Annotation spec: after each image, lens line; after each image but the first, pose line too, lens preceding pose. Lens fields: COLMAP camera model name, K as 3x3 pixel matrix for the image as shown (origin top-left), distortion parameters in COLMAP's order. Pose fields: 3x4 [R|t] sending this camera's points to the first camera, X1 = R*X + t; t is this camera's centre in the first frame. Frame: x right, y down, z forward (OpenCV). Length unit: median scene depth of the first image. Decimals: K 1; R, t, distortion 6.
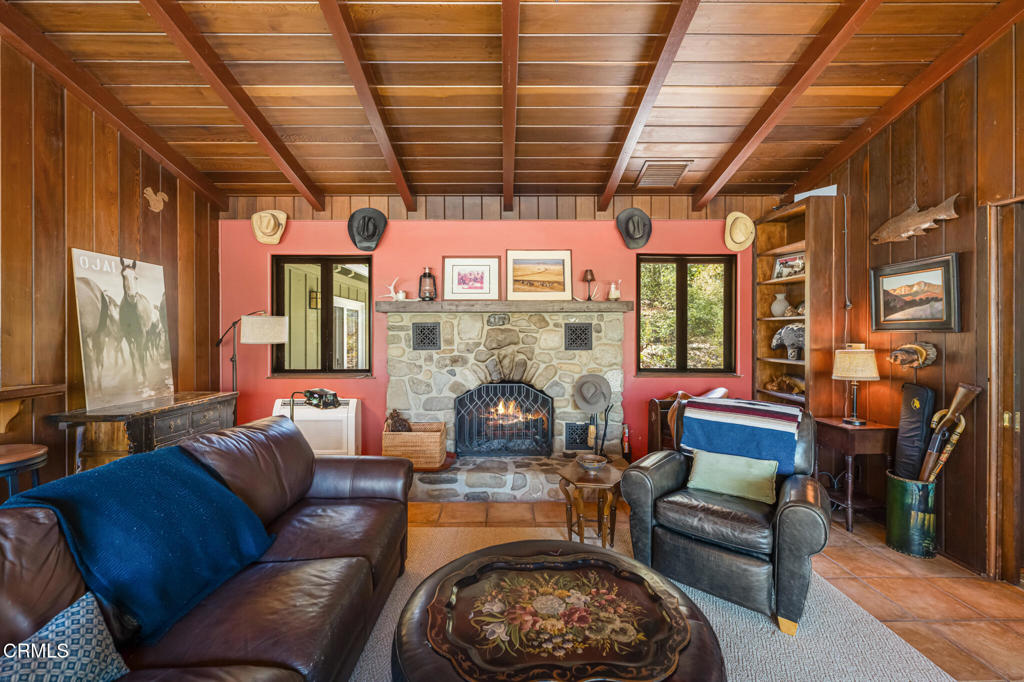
lens RADIAL K [[414.8, 0, 509.1], [0, 414.8, 330.4], [0, 0, 1]] dist [0.001662, 0.000175]
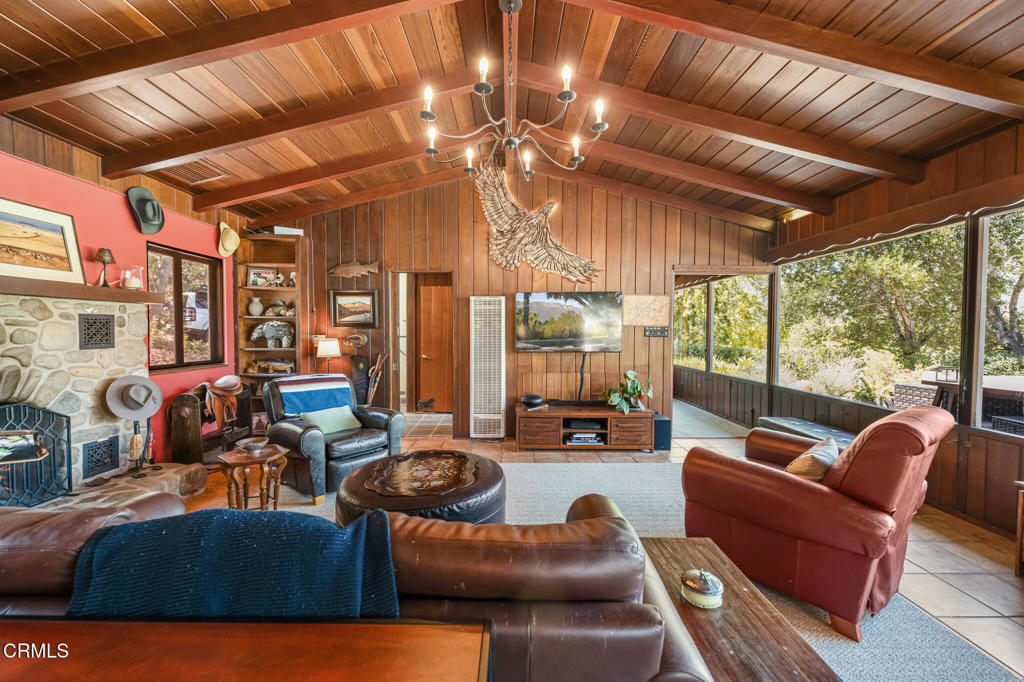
lens RADIAL K [[414.8, 0, 509.1], [0, 414.8, 330.4], [0, 0, 1]] dist [0.001662, 0.000175]
pose [[0.000468, 0.000217, 1.000000, -0.627013], [-0.008911, 0.999960, -0.000213, 0.005925], [-0.999960, -0.008911, 0.000470, 0.216424]]
